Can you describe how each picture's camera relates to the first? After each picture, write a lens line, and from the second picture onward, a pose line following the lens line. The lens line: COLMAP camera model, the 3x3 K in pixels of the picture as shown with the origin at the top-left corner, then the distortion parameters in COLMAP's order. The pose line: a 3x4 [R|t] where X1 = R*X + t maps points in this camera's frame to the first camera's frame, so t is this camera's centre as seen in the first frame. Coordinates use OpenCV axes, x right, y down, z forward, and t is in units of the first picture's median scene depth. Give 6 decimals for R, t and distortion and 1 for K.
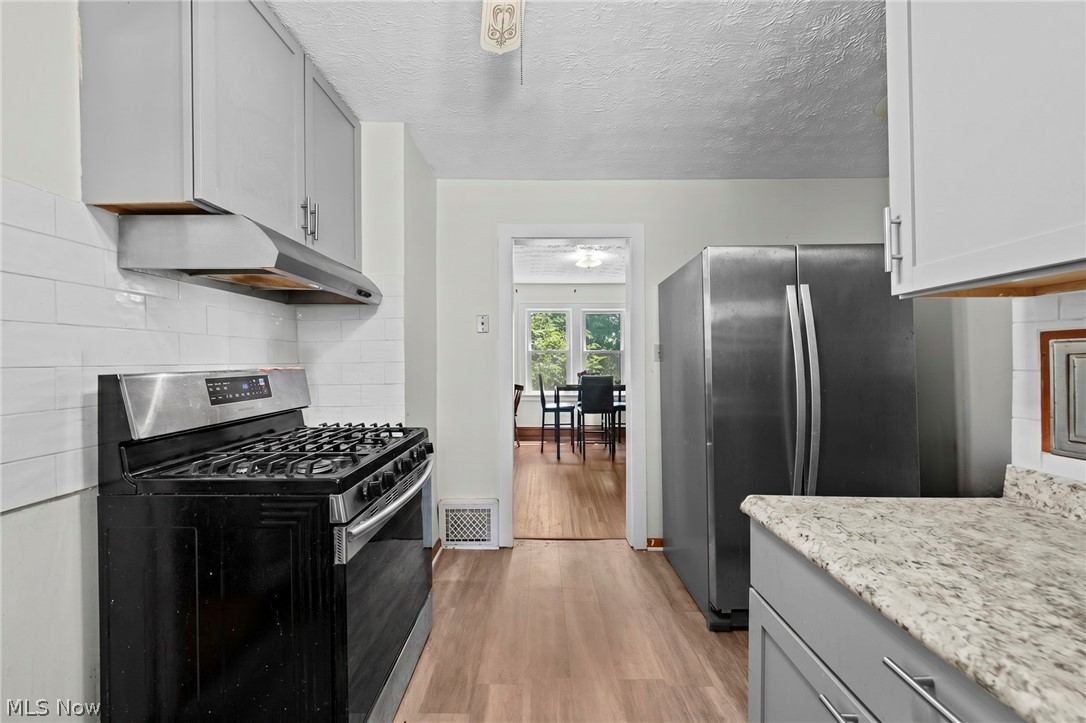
lens RADIAL K [[379.4, 0, 540.0], [0, 379.4, 363.0], [0, 0, 1]] dist [-0.002095, -0.000088]
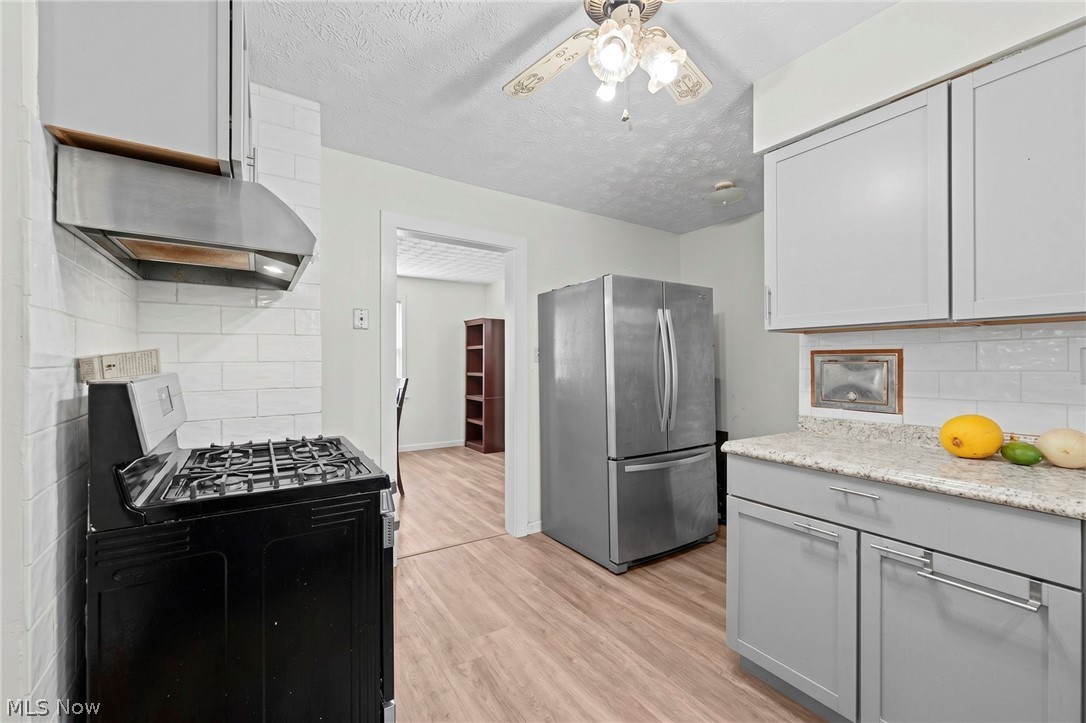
lens RADIAL K [[415.2, 0, 550.7], [0, 415.2, 360.1], [0, 0, 1]] dist [-0.002449, 0.000042]
pose [[0.832148, 0.005311, 0.554528, -1.146364], [-0.004961, 0.999985, -0.002132, -0.018019], [-0.554531, -0.000977, 0.832162, -0.139022]]
